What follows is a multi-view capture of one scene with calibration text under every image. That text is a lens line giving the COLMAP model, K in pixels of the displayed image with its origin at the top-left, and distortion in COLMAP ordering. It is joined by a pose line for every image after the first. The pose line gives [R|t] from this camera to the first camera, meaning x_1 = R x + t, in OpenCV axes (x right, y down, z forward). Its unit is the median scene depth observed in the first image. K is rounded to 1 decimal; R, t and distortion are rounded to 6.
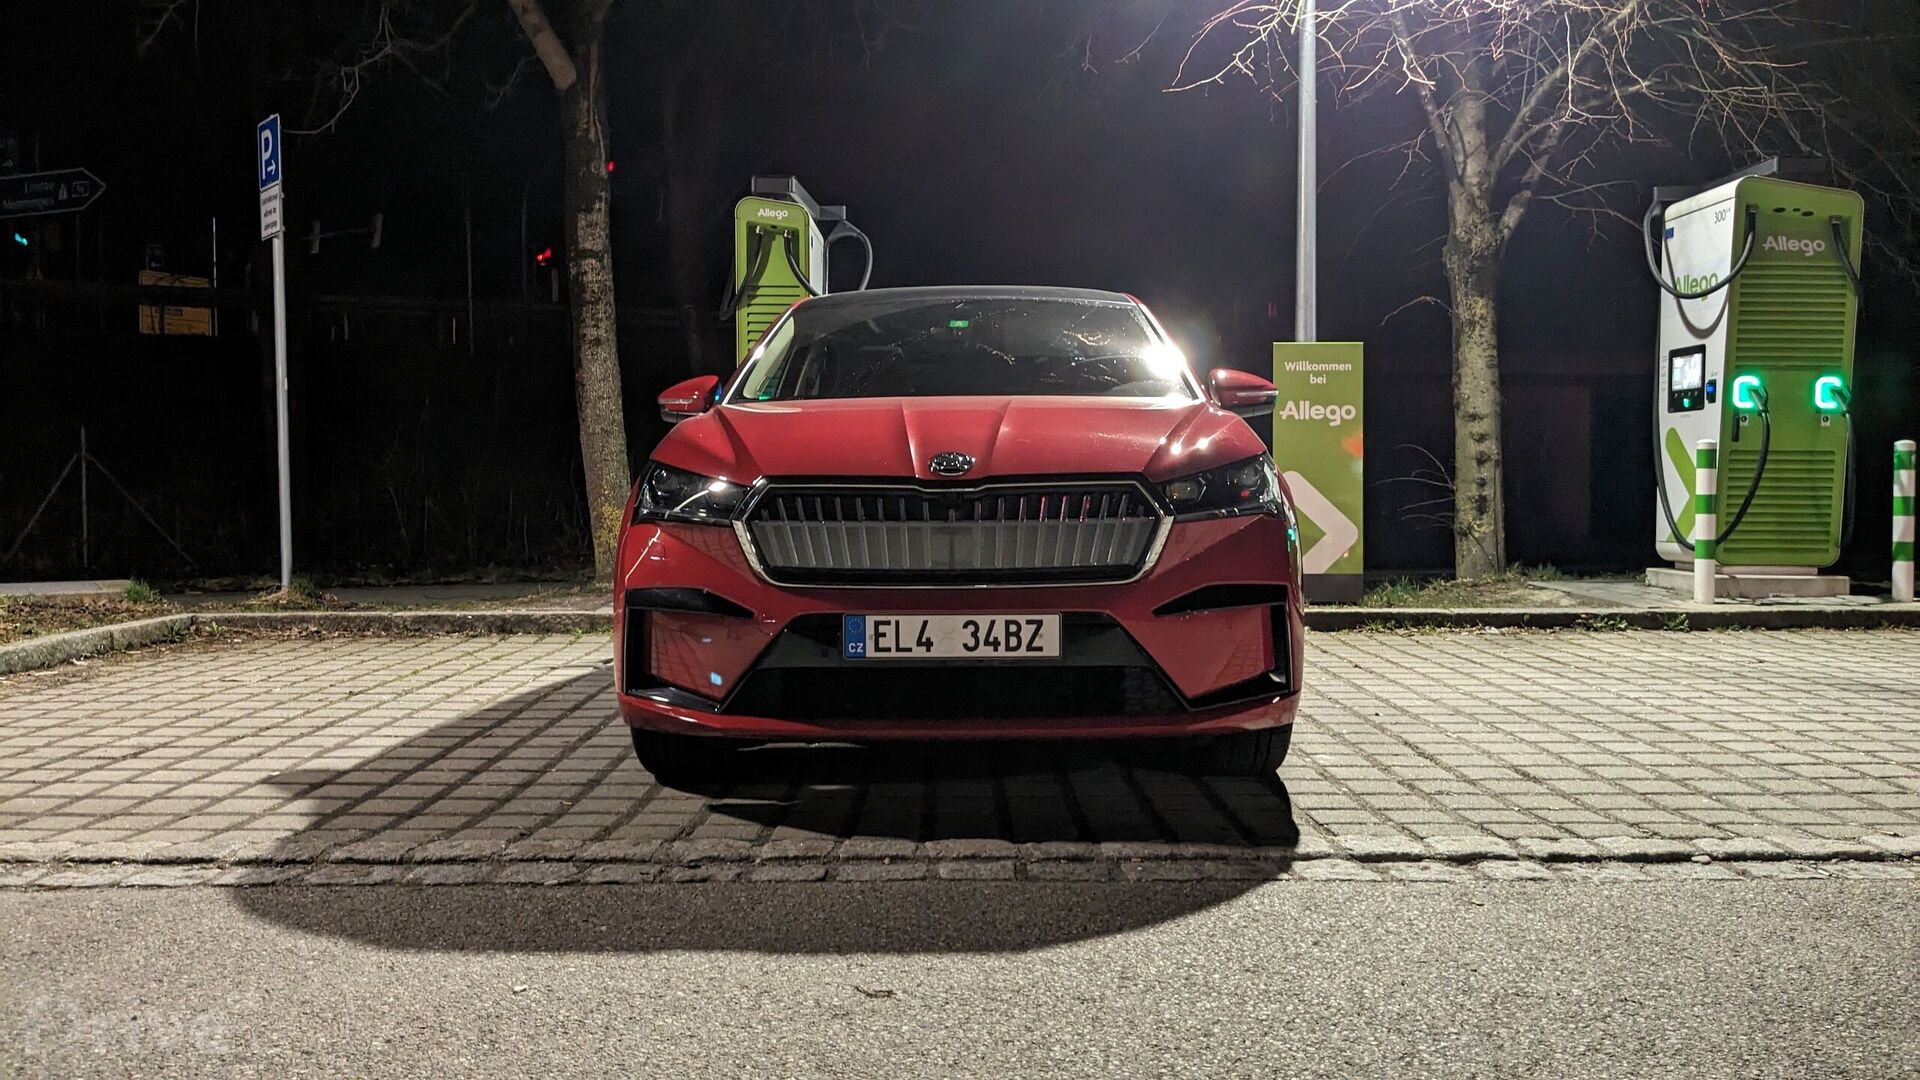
lens RADIAL K [[1532.2, 0, 948.7], [0, 1532.2, 537.2], [0, 0, 1]] dist [0.040107, -0.084745]
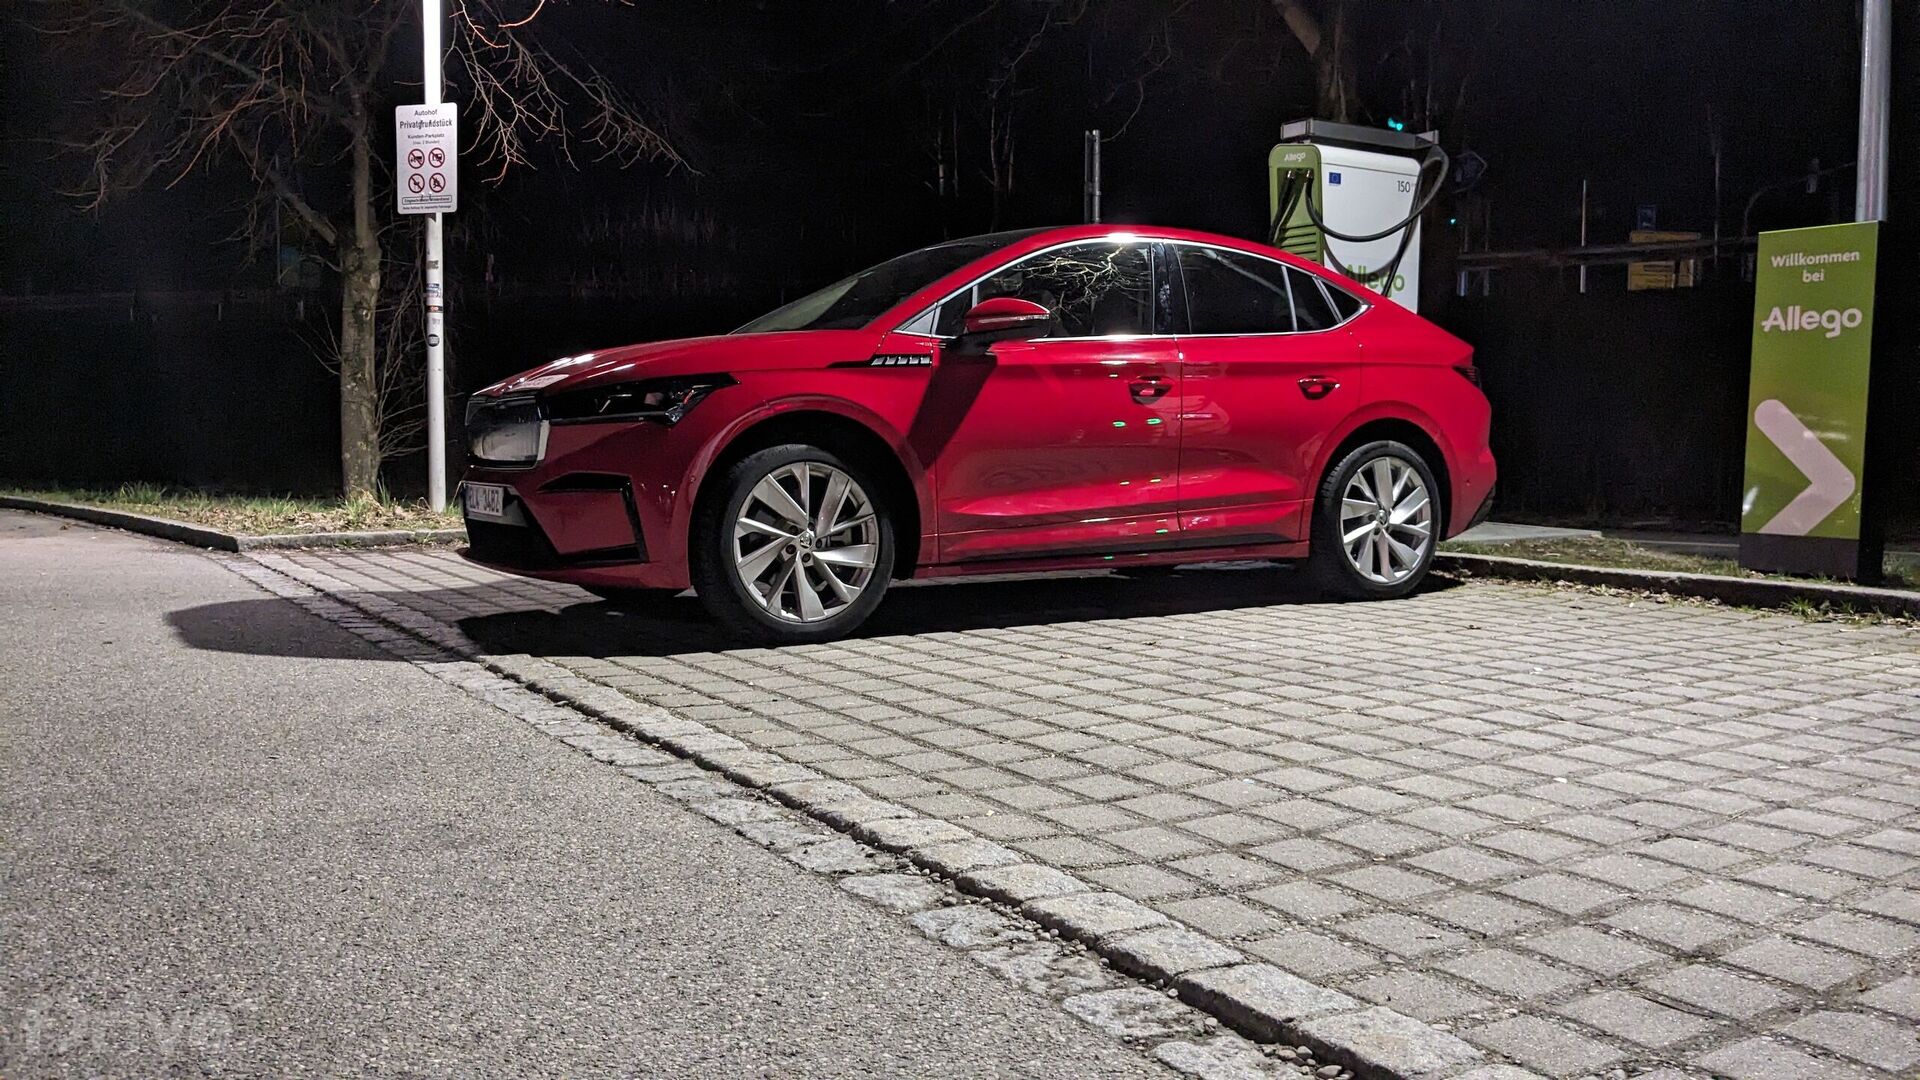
lens RADIAL K [[1532.2, 0, 941.8], [0, 1532.2, 525.9], [0, 0, 1]] dist [0.040107, -0.084745]
pose [[0.543902, 0.057505, -0.837176, 1.259608], [-0.040046, 0.998291, 0.042555, 0.007893], [0.838193, 0.010380, 0.545275, 0.459490]]
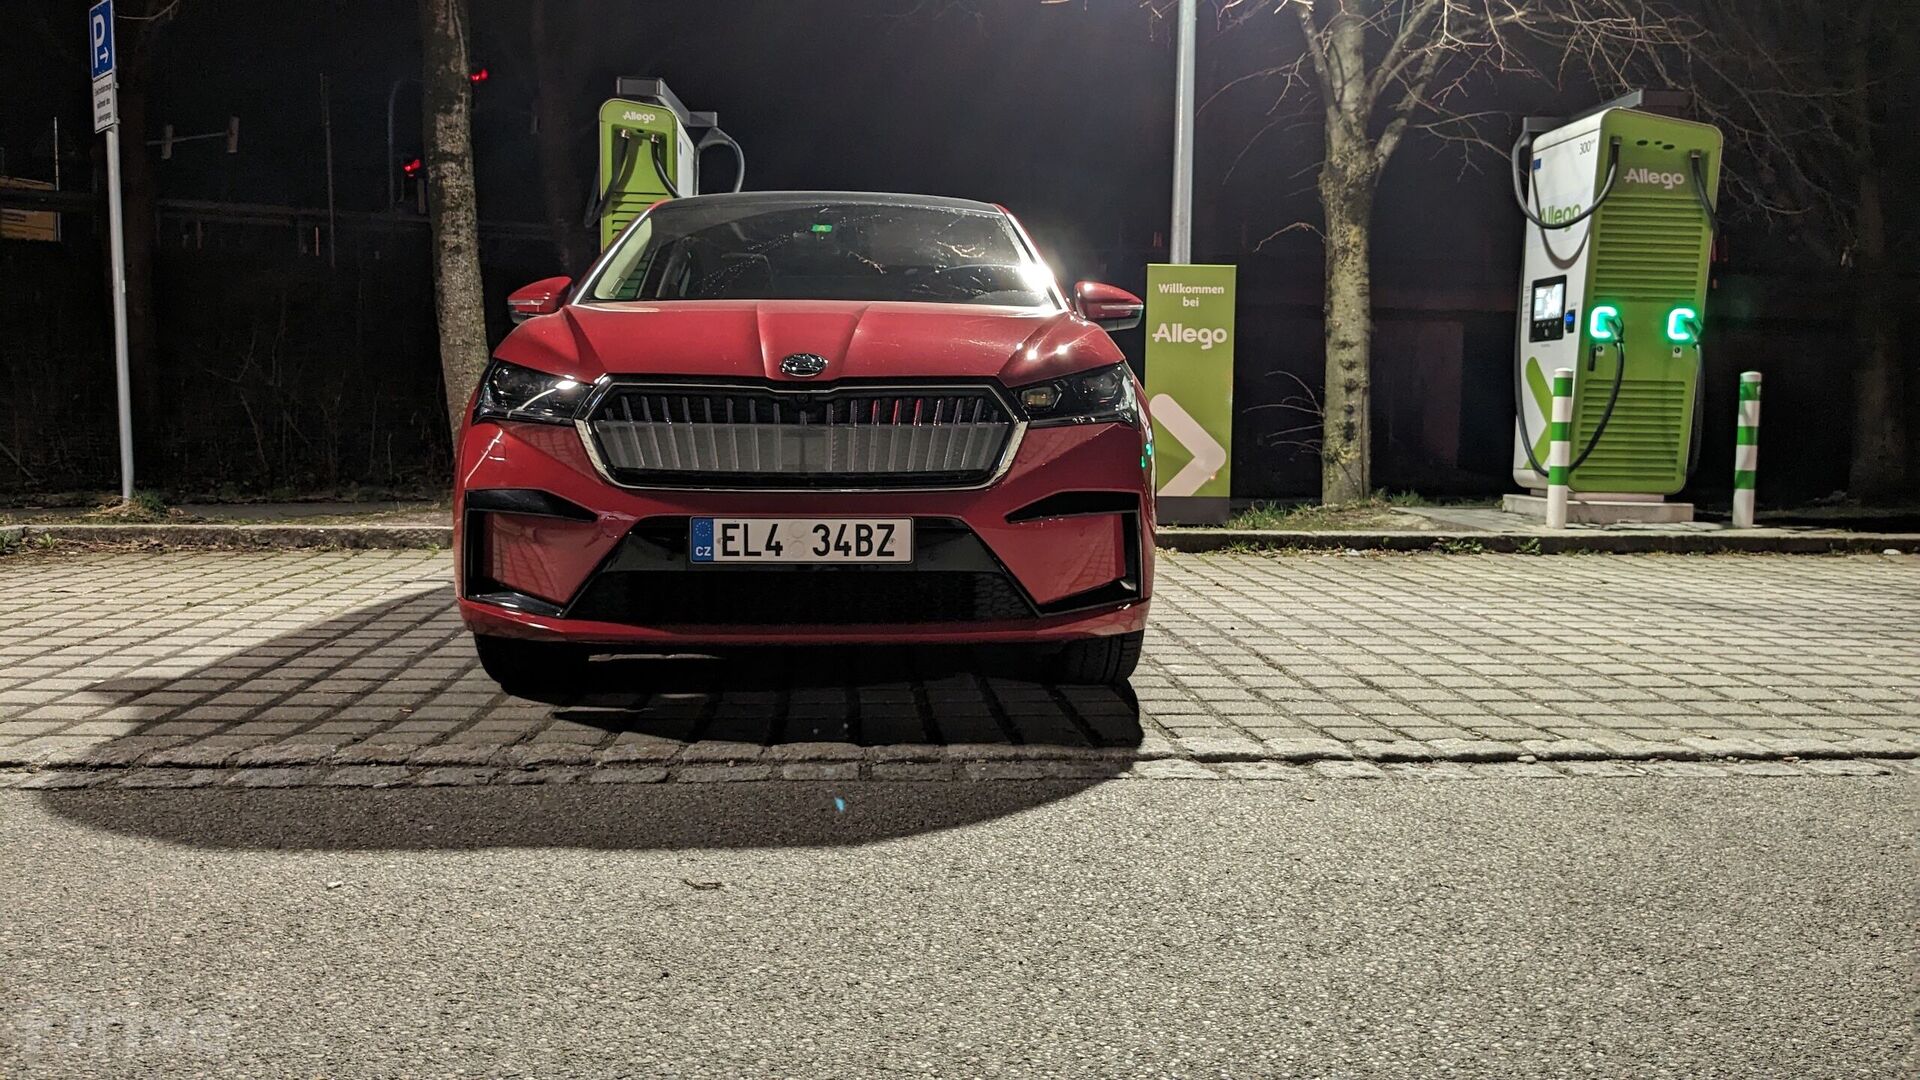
lens RADIAL K [[1532.2, 0, 951.6], [0, 1532.2, 565.6], [0, 0, 1]] dist [0.040107, -0.084745]
pose [[0.997097, 0.006765, 0.075836, 0.019661], [-0.011561, 0.997948, 0.062977, 0.014754], [-0.075254, -0.063671, 0.995130, 0.008933]]
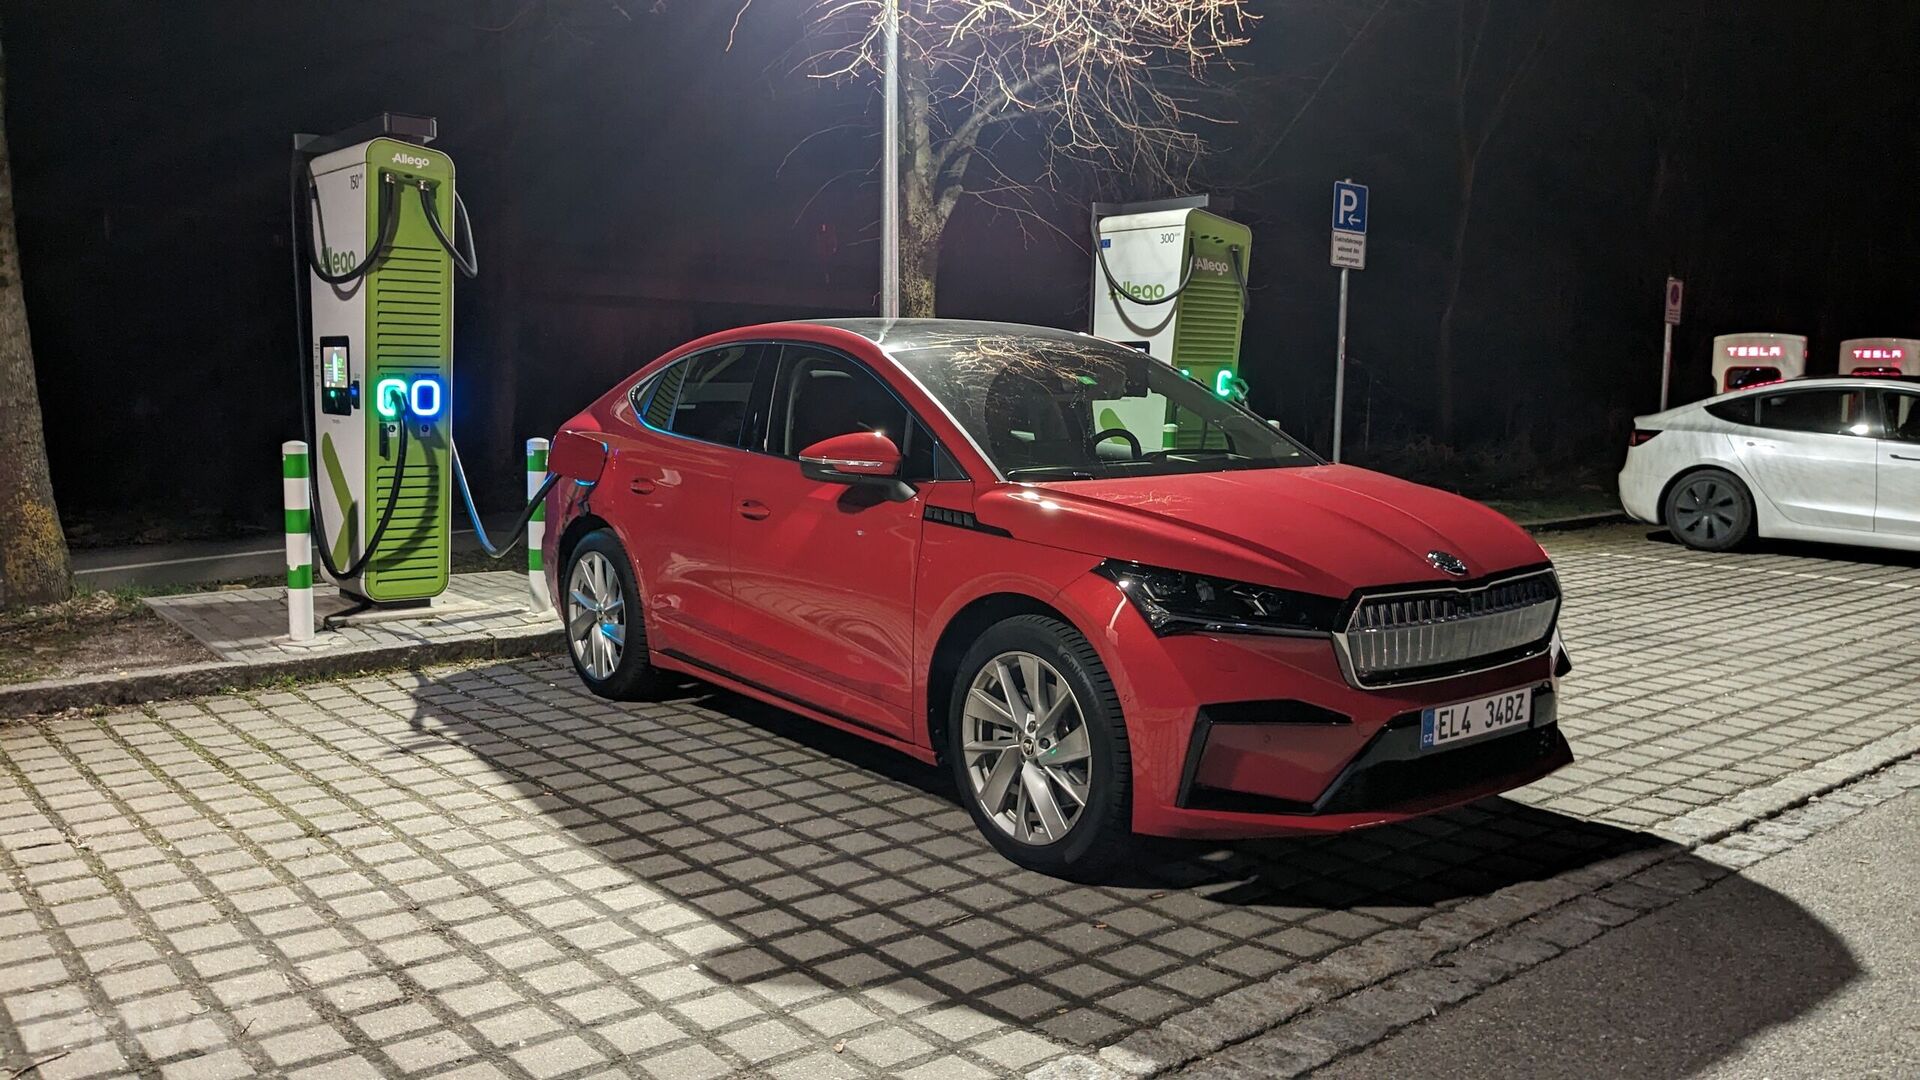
lens RADIAL K [[1532.2, 0, 967.2], [0, 1532.2, 559.8], [0, 0, 1]] dist [0.040107, -0.084745]
pose [[0.761100, -0.068800, 0.644975, -0.858175], [0.011324, 0.995617, 0.092841, -0.137387], [-0.648535, -0.063358, 0.758543, 0.316059]]
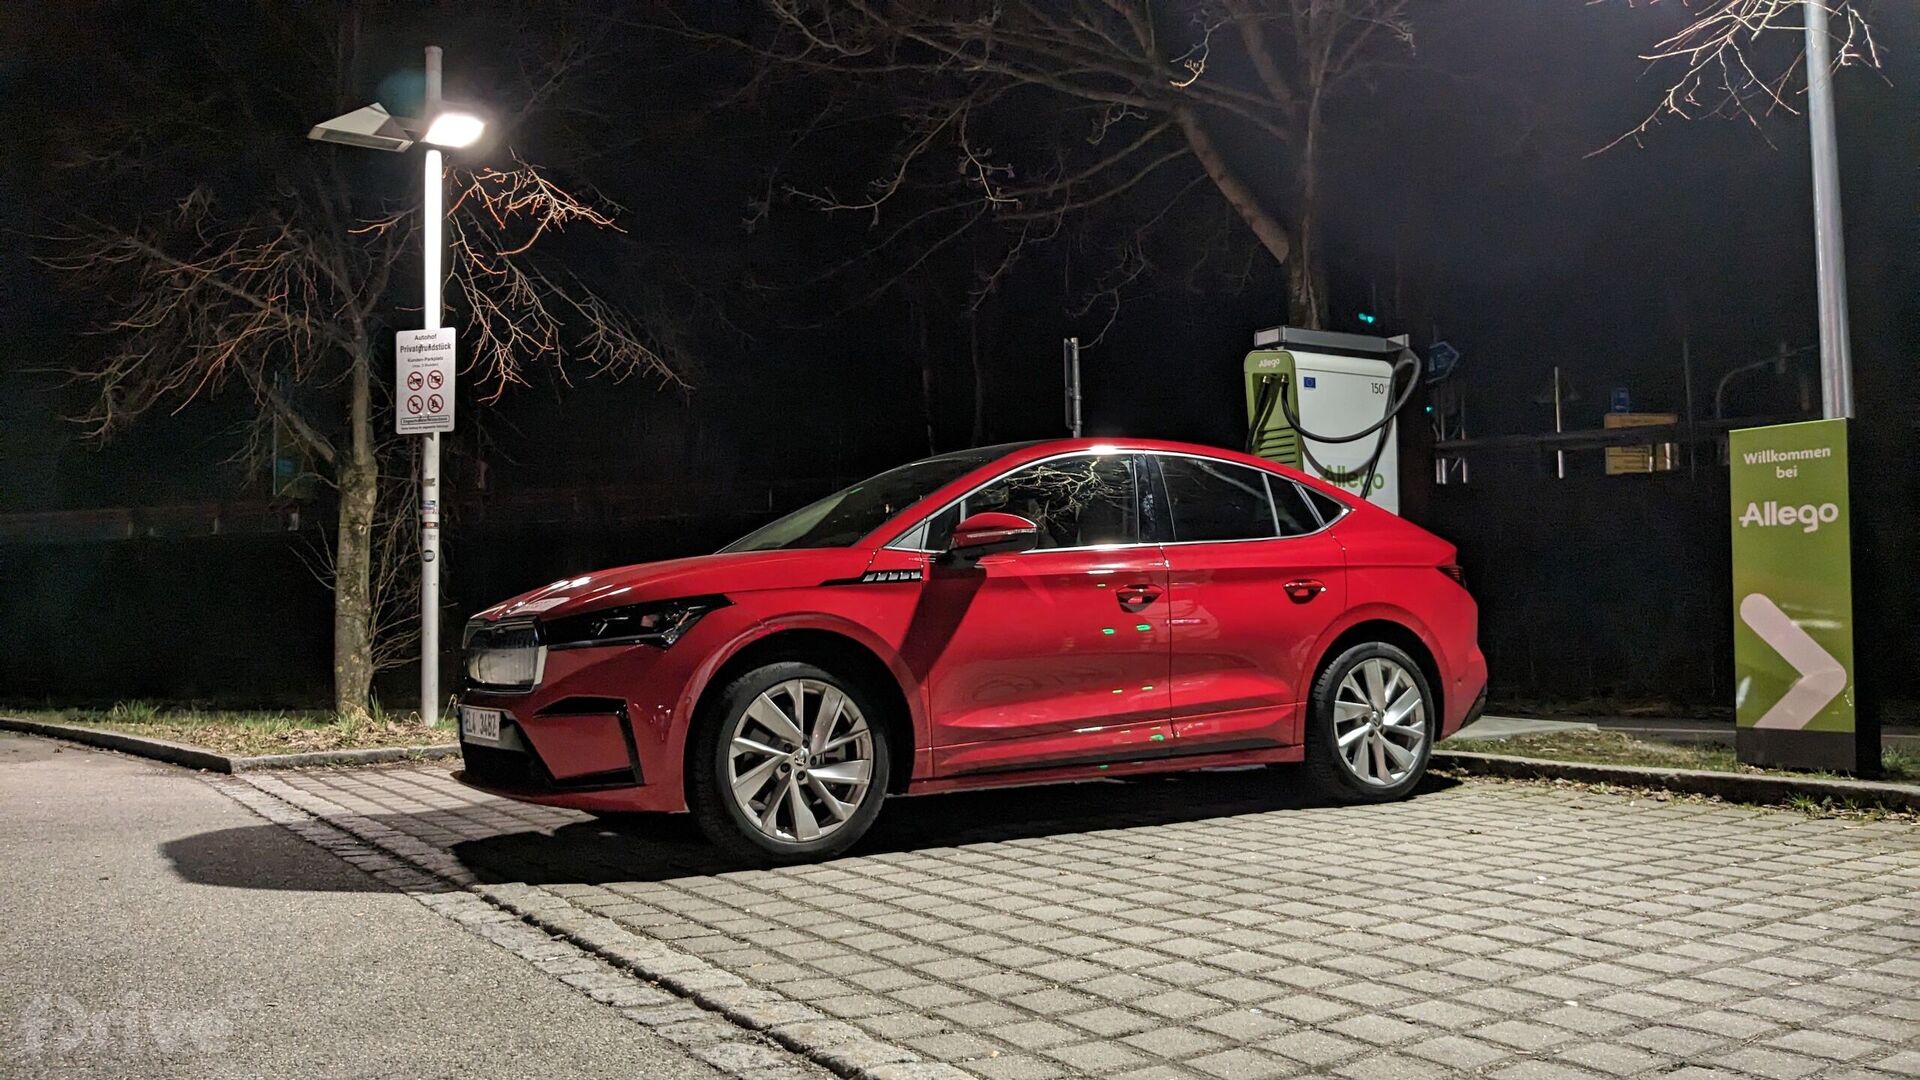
lens RADIAL K [[1532.2, 0, 916.3], [0, 1532.2, 528.1], [0, 0, 1]] dist [0.040107, -0.084745]
pose [[0.536895, -0.057683, -0.841675, 1.269557], [-0.019353, 0.996555, -0.080642, -0.010188], [0.843427, 0.059585, 0.533929, 0.448318]]
